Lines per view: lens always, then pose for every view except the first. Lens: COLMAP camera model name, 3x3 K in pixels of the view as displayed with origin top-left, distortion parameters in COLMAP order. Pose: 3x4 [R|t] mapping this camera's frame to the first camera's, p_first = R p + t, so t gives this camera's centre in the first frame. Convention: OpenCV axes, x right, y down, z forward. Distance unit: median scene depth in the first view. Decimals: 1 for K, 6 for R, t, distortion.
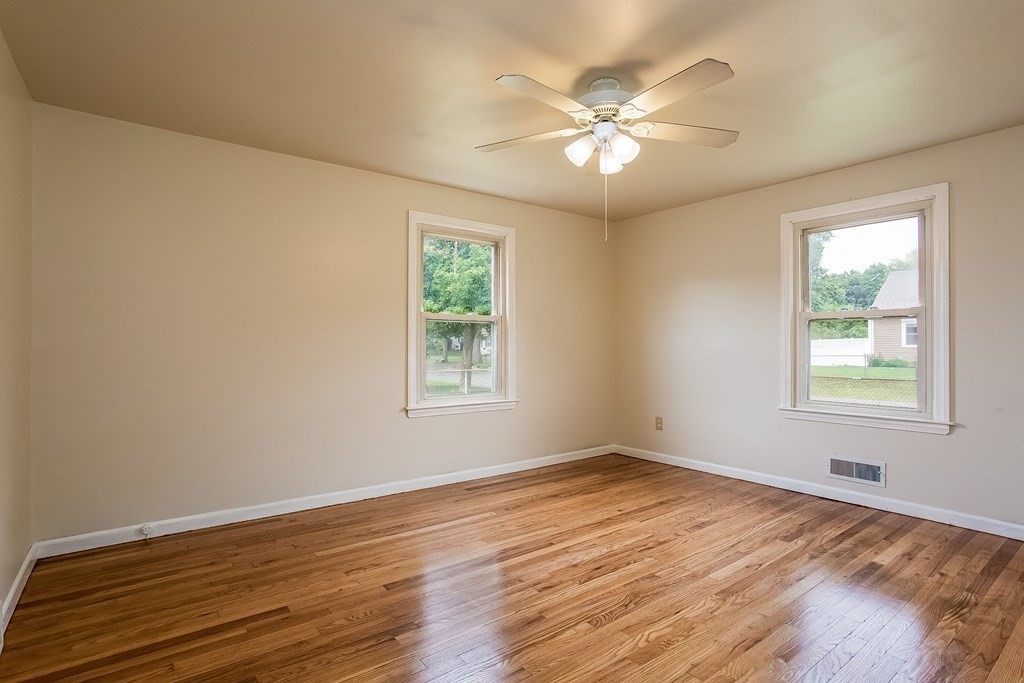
lens RADIAL K [[505.9, 0, 512.0], [0, 505.9, 341.5], [0, 0, 1]] dist [-0.062327, 0.031608]
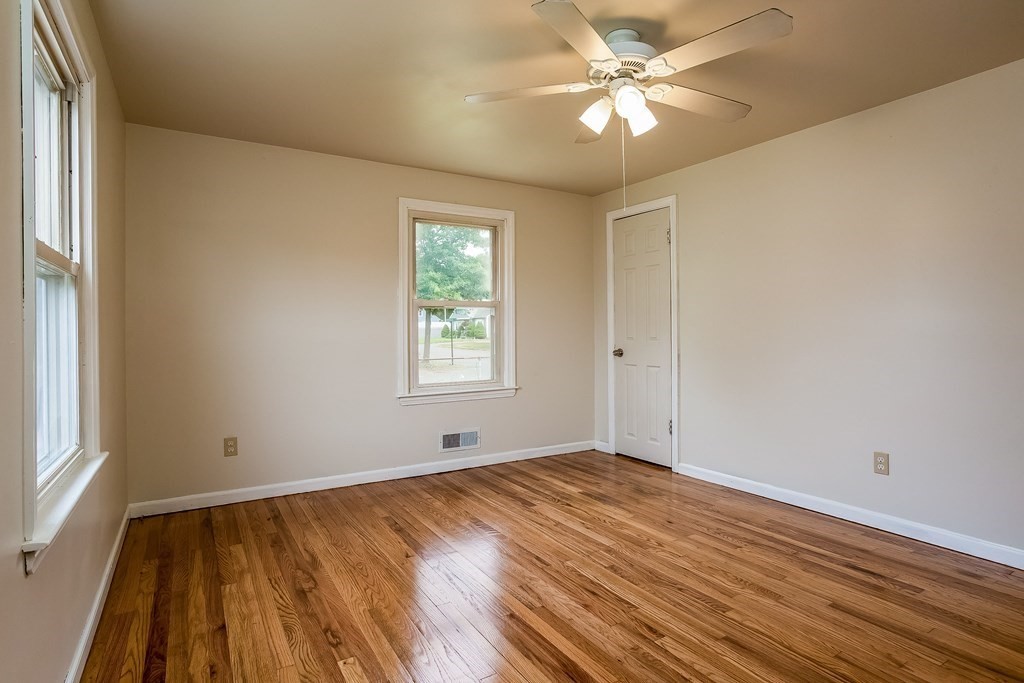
lens RADIAL K [[535.3, 0, 512.0], [0, 535.3, 341.5], [0, 0, 1]] dist [-0.024801, 0.001521]
pose [[0.106253, -0.019564, 0.994147, -0.647918], [-0.001067, 0.999804, 0.019789, 0.007904], [-0.994339, -0.003163, 0.106211, 0.920398]]
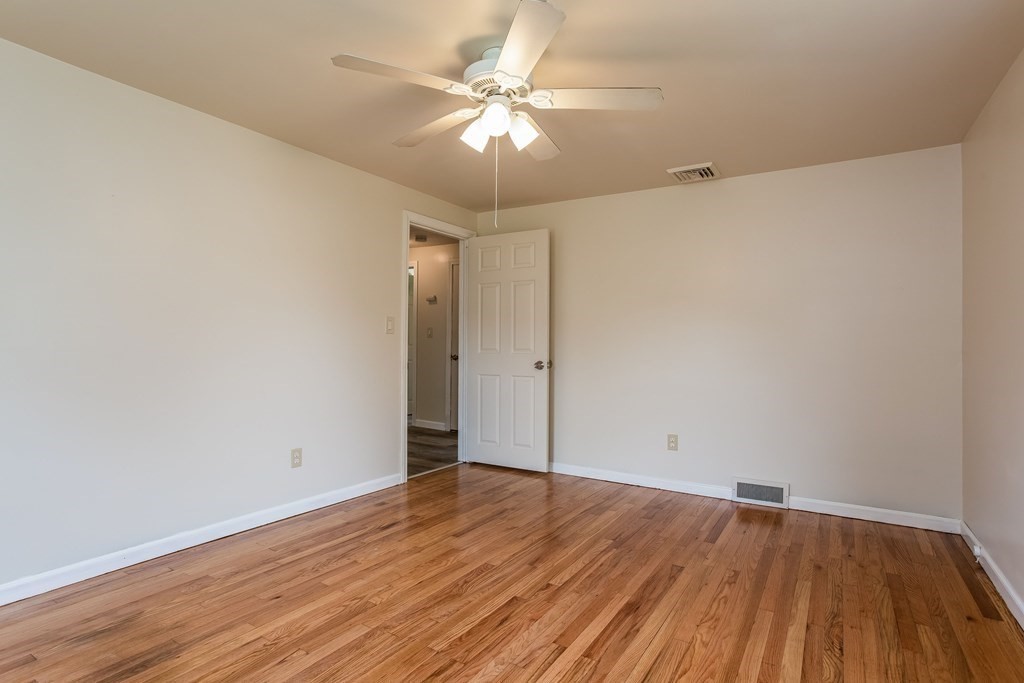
lens RADIAL K [[535.3, 0, 512.0], [0, 535.3, 341.5], [0, 0, 1]] dist [-0.024801, 0.001521]
pose [[-0.937411, -0.012464, -0.348002, 0.411218], [-0.010810, 0.999919, -0.006694, 0.007421], [0.348057, -0.002513, -0.937470, 1.600793]]
